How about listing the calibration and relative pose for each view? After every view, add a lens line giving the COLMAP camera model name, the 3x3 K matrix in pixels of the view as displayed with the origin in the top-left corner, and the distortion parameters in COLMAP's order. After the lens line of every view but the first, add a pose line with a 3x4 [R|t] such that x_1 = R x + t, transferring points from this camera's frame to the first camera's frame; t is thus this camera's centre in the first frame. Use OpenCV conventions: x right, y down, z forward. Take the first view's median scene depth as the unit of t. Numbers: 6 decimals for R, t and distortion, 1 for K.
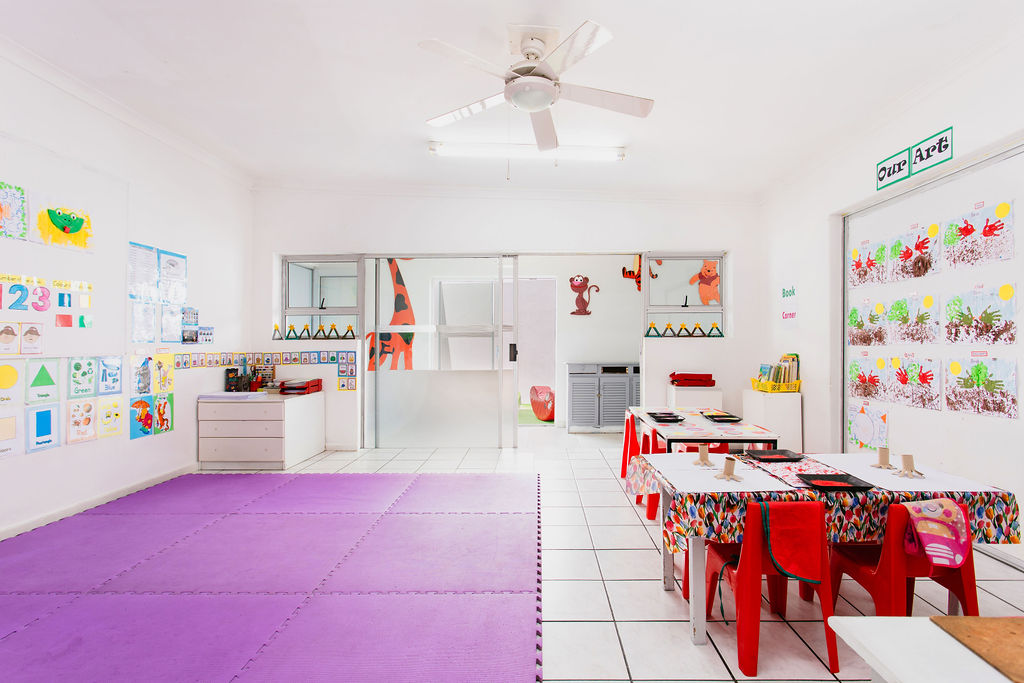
lens RADIAL K [[514.4, 0, 537.1], [0, 514.4, 332.1], [0, 0, 1]] dist [0.000755, 0.000668]
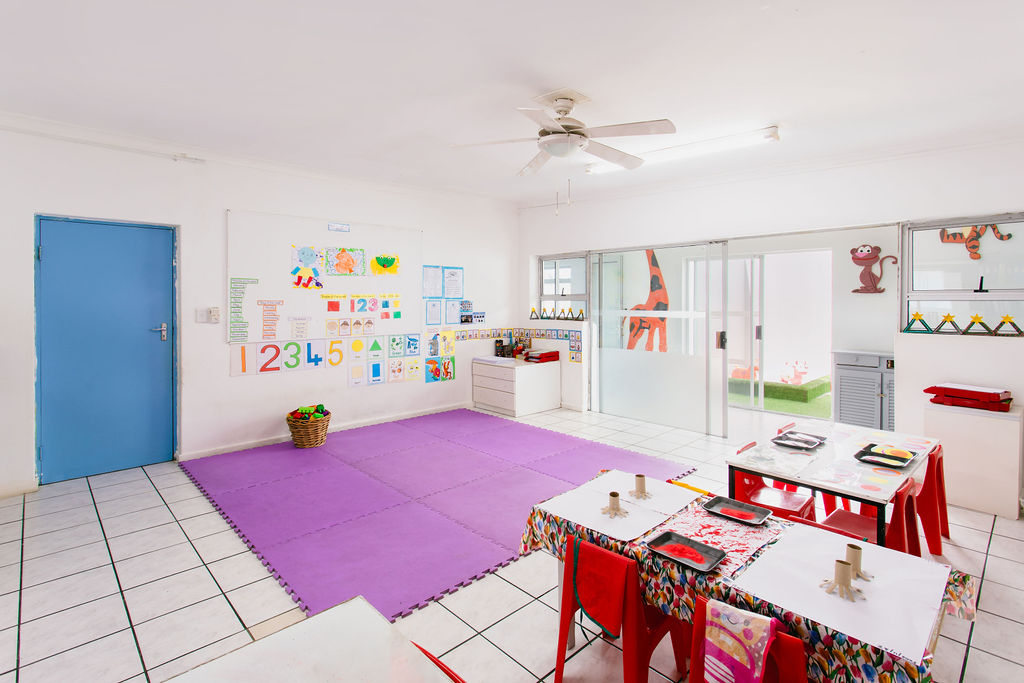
lens RADIAL K [[493.8, 0, 507.6], [0, 493.8, 290.6], [0, 0, 1]] dist [0.000652, 0.000330]
pose [[0.682722, 0.001365, -0.730677, 0.536290], [0.008078, 0.999923, 0.009416, -0.099235], [0.730633, -0.012331, 0.682659, 0.091901]]
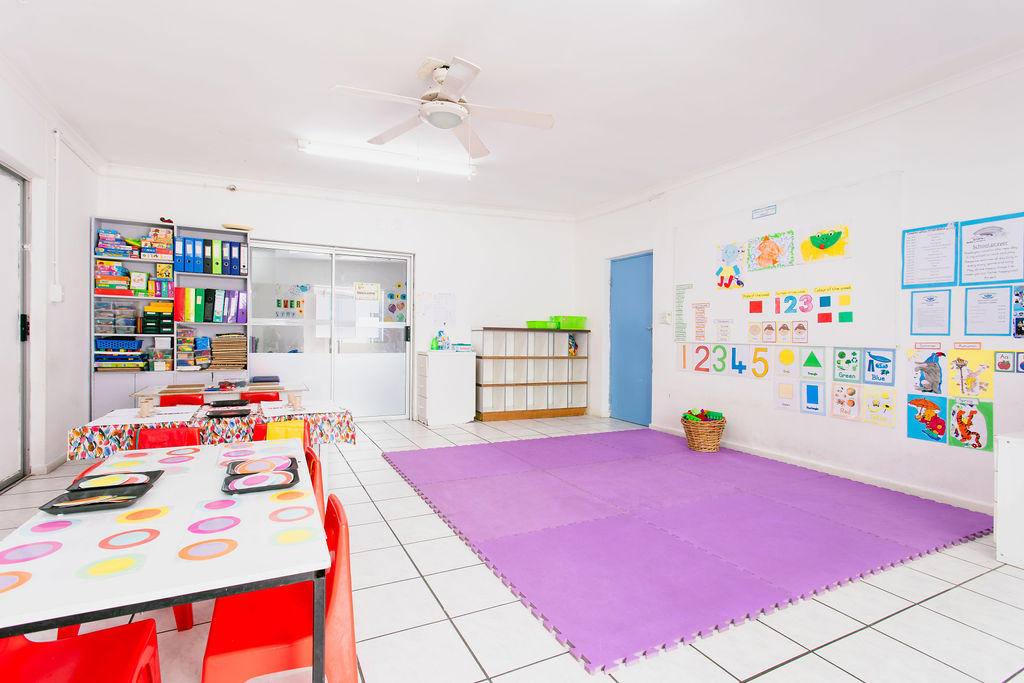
lens RADIAL K [[500.8, 0, 512.0], [0, 500.8, 341.5], [0, 0, 1]] dist [0.000668, 0.000175]
pose [[-0.892490, -0.009727, -0.450962, 0.266251], [-0.007004, 0.999946, -0.007707, 0.041229], [0.451013, -0.003720, -0.892510, 1.406592]]
